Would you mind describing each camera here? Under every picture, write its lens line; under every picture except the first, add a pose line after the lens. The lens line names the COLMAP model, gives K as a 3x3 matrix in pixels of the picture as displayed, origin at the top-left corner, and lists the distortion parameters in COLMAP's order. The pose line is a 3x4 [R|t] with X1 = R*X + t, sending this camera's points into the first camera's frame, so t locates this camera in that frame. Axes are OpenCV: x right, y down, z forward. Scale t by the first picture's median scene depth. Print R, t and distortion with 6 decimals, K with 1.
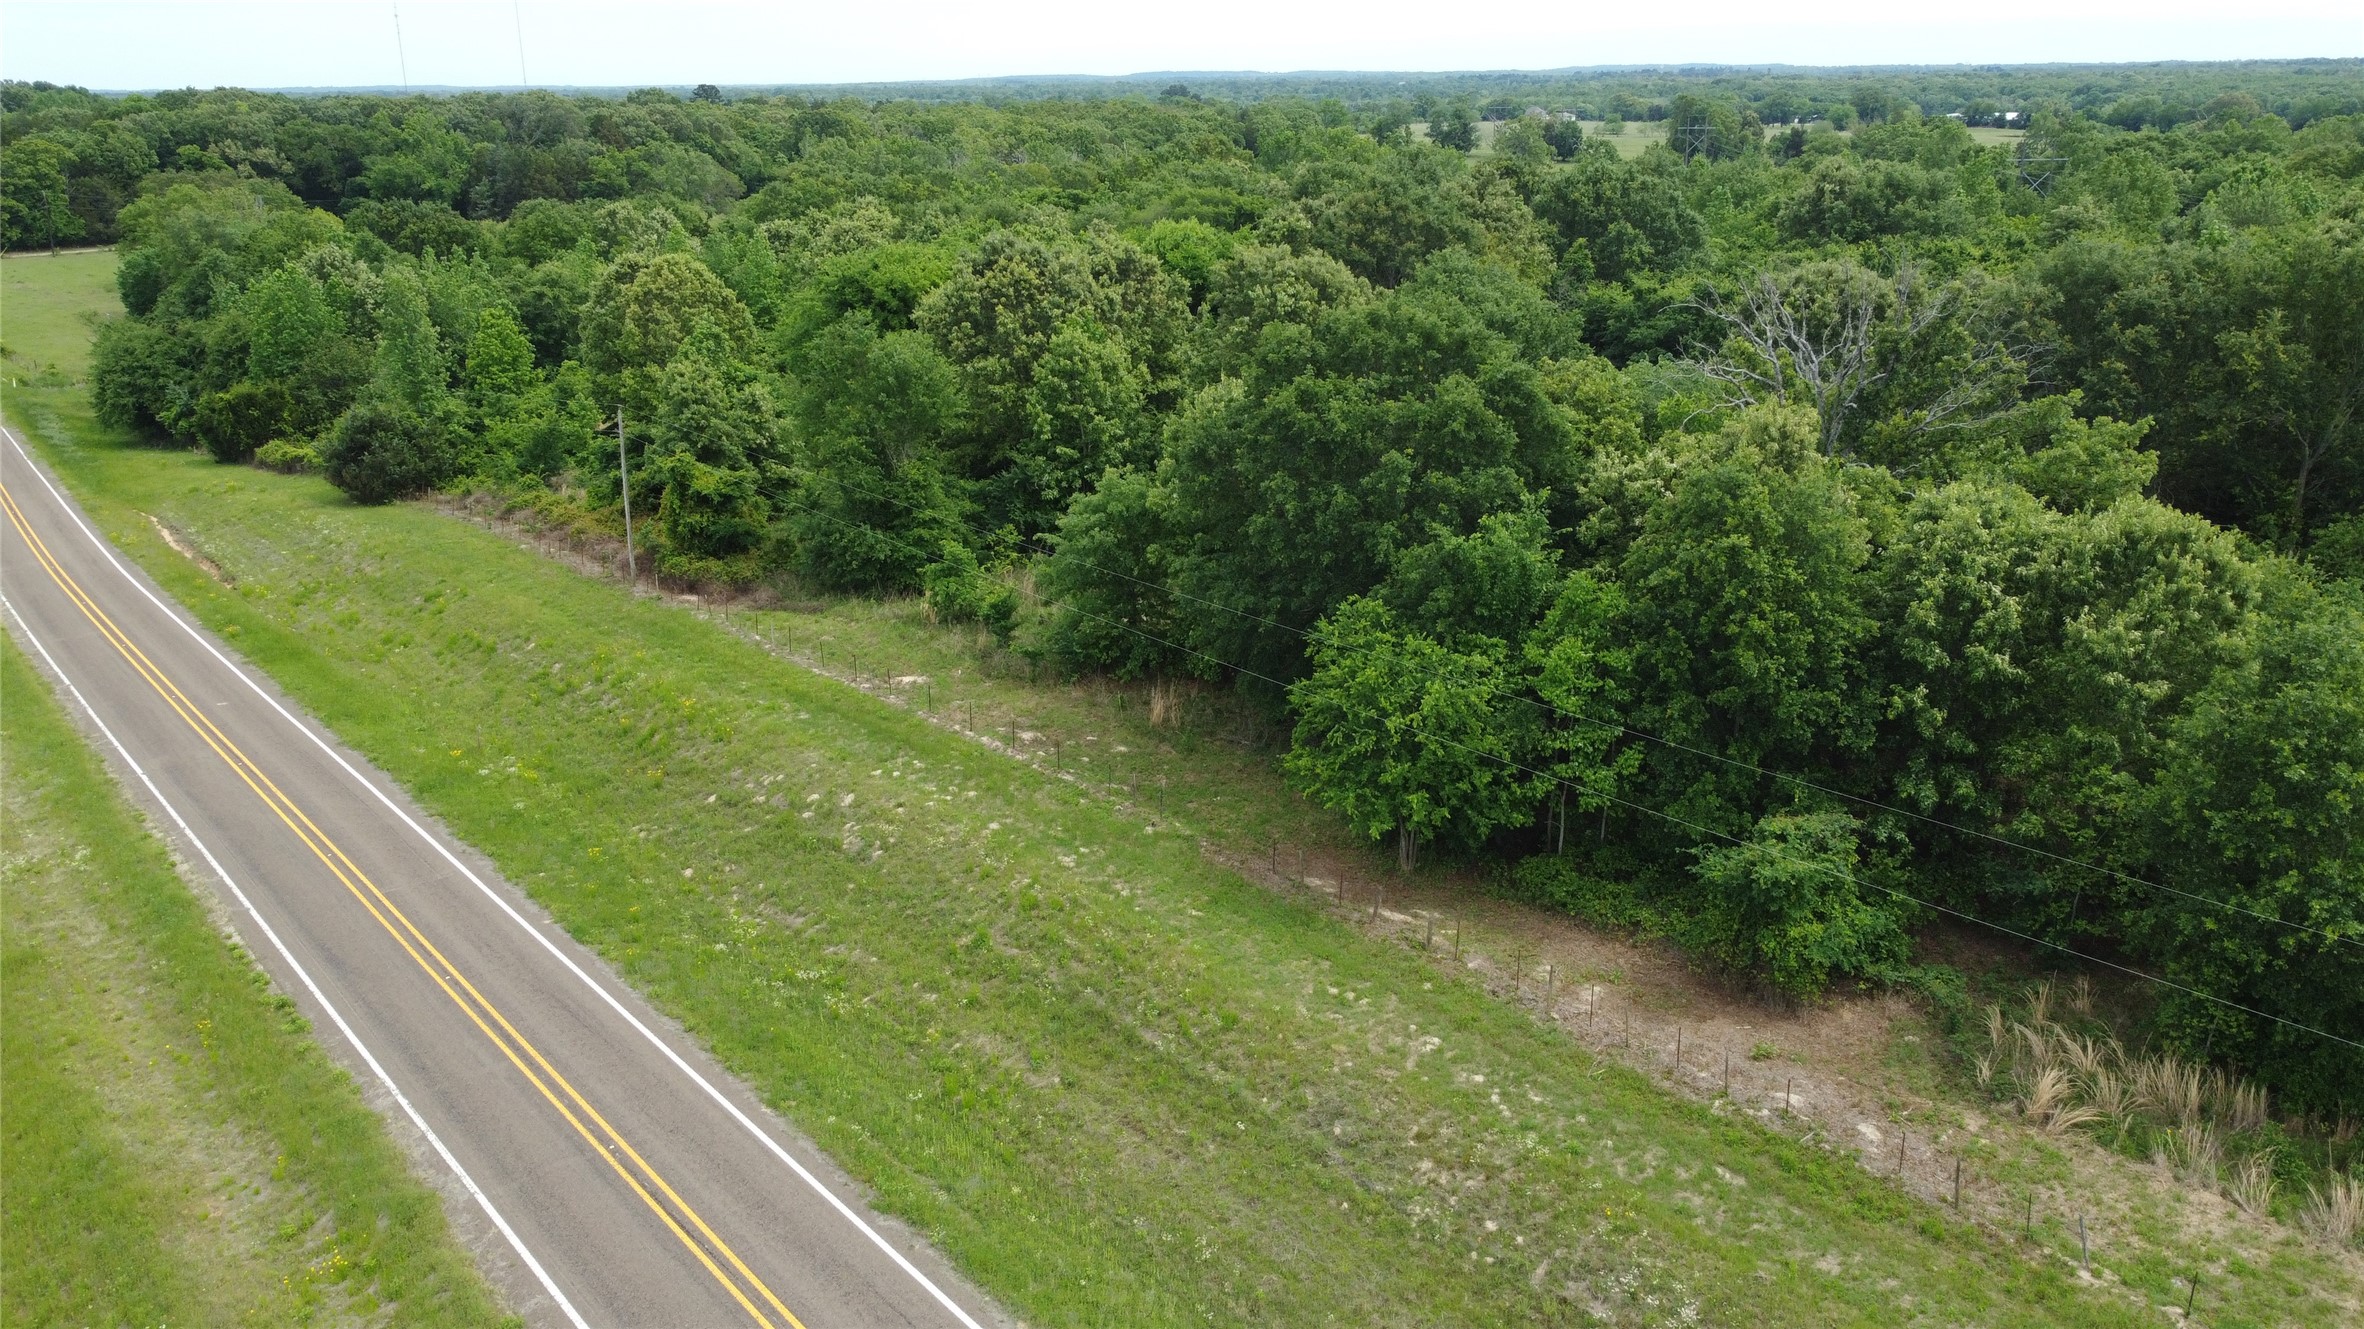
lens RADIAL K [[1809.8, 0, 1181.5], [0, 1809.8, 649.8], [0, 0, 1]] dist [0.004690, -0.009223]
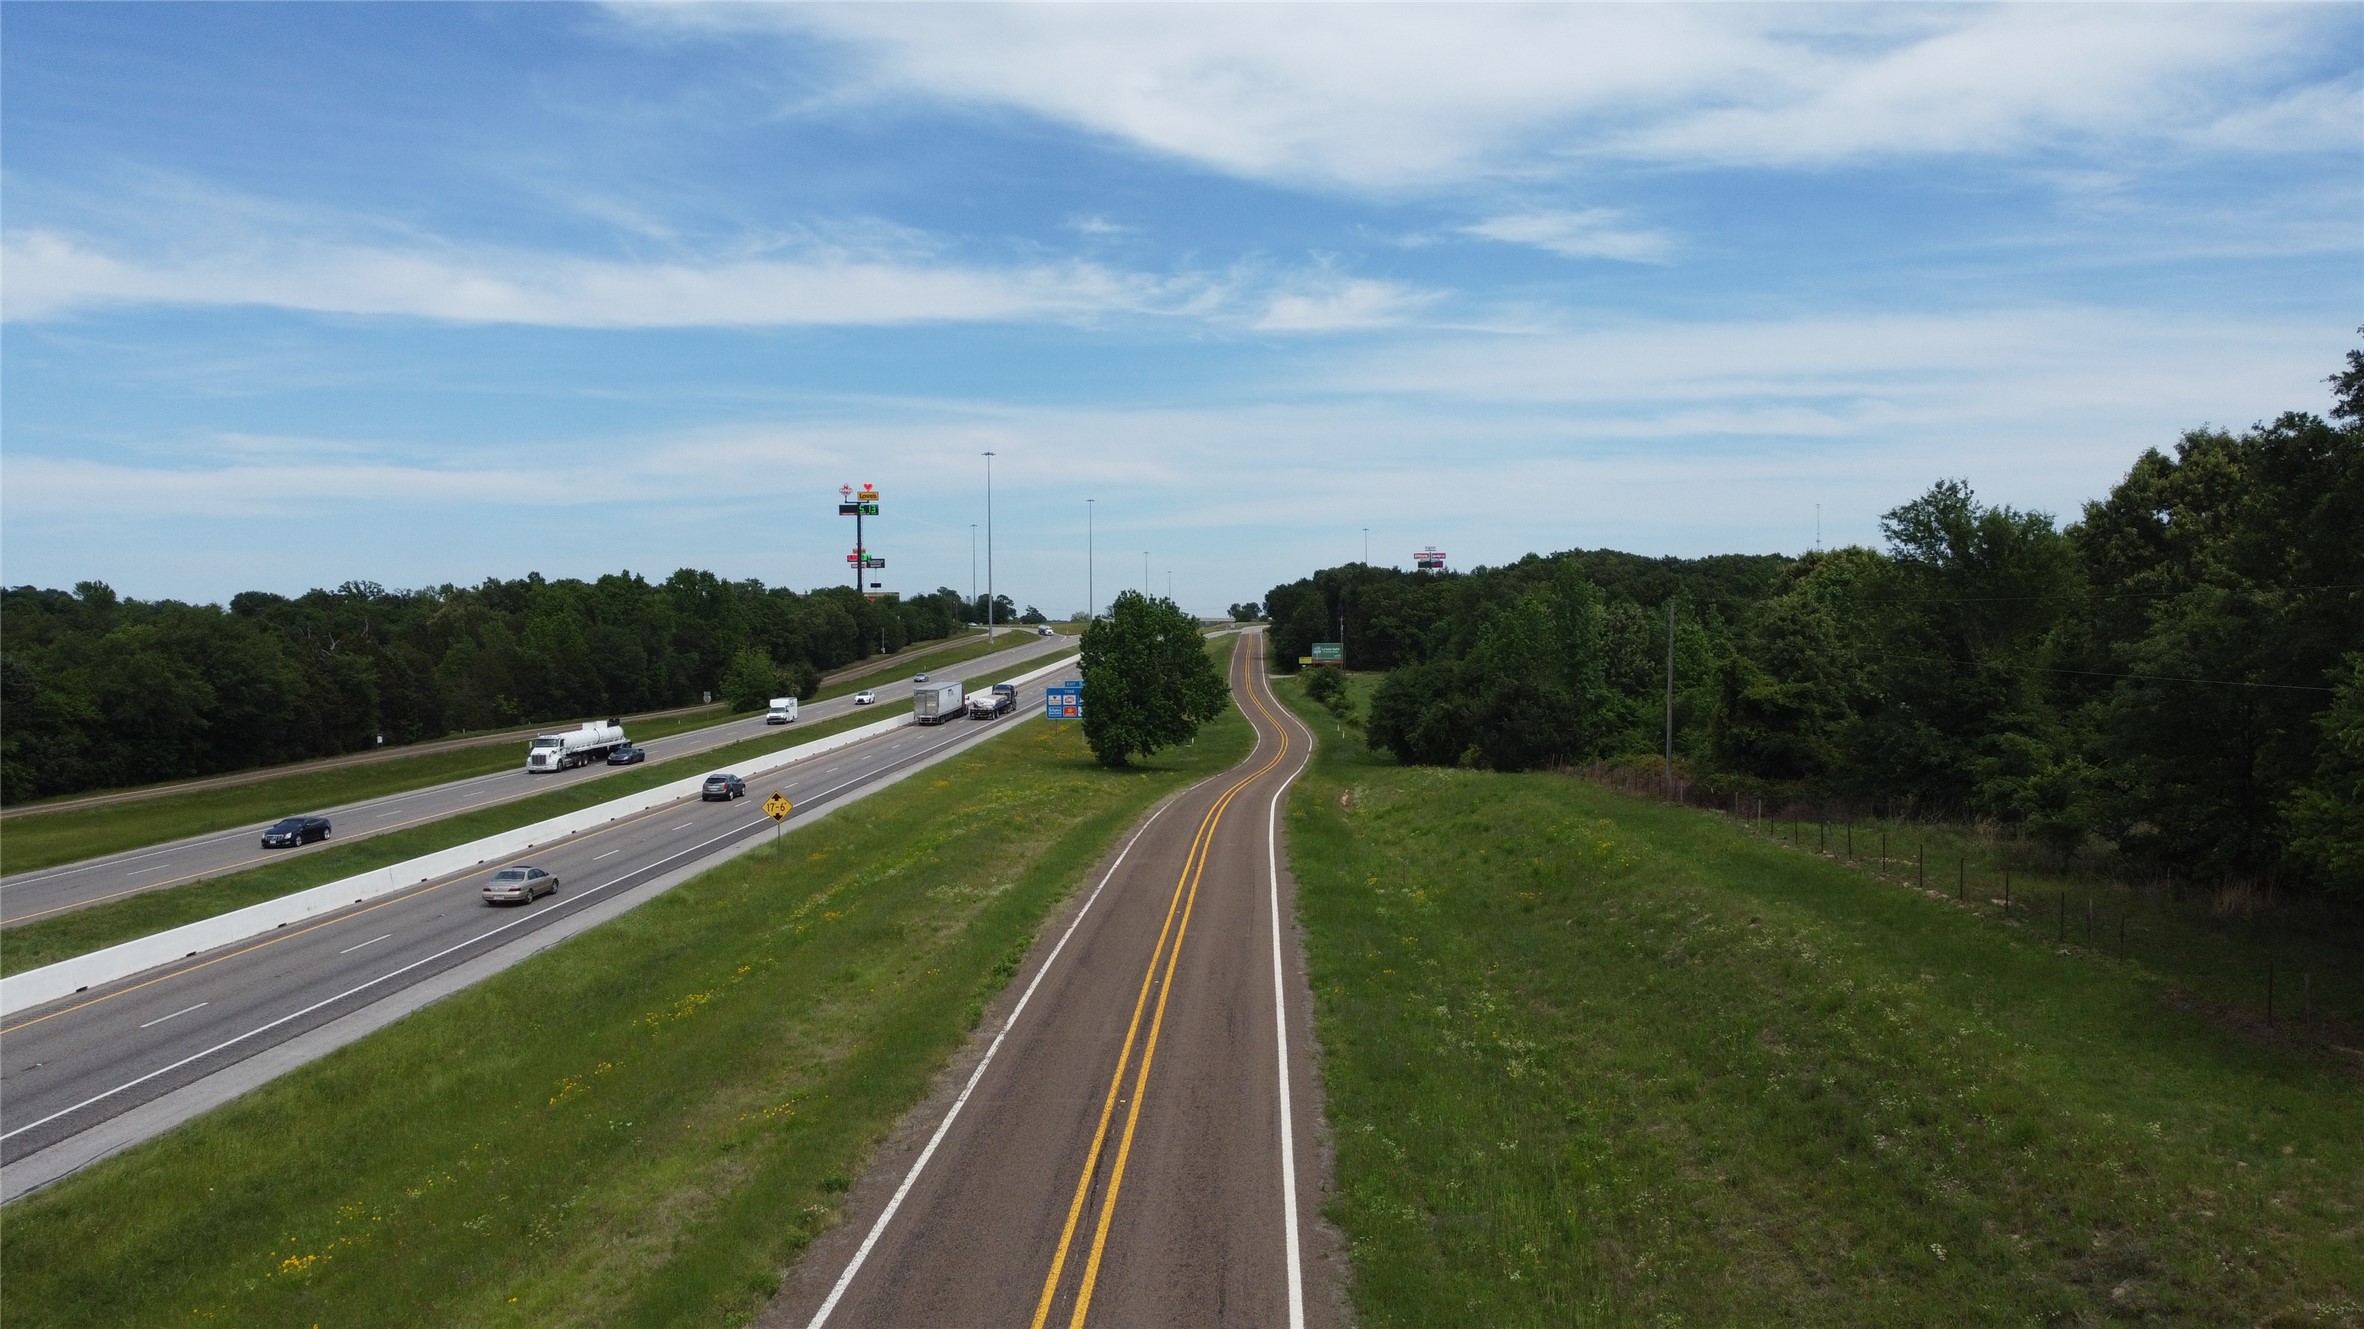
lens RADIAL K [[1809.8, 0, 1180.2], [0, 1809.8, 670.0], [0, 0, 1]] dist [0.004690, -0.009223]
pose [[0.740503, 0.025932, -0.671553, 0.097699], [-0.209138, 0.958531, -0.193597, 0.108849], [0.638684, 0.283807, 0.715218, 0.184633]]
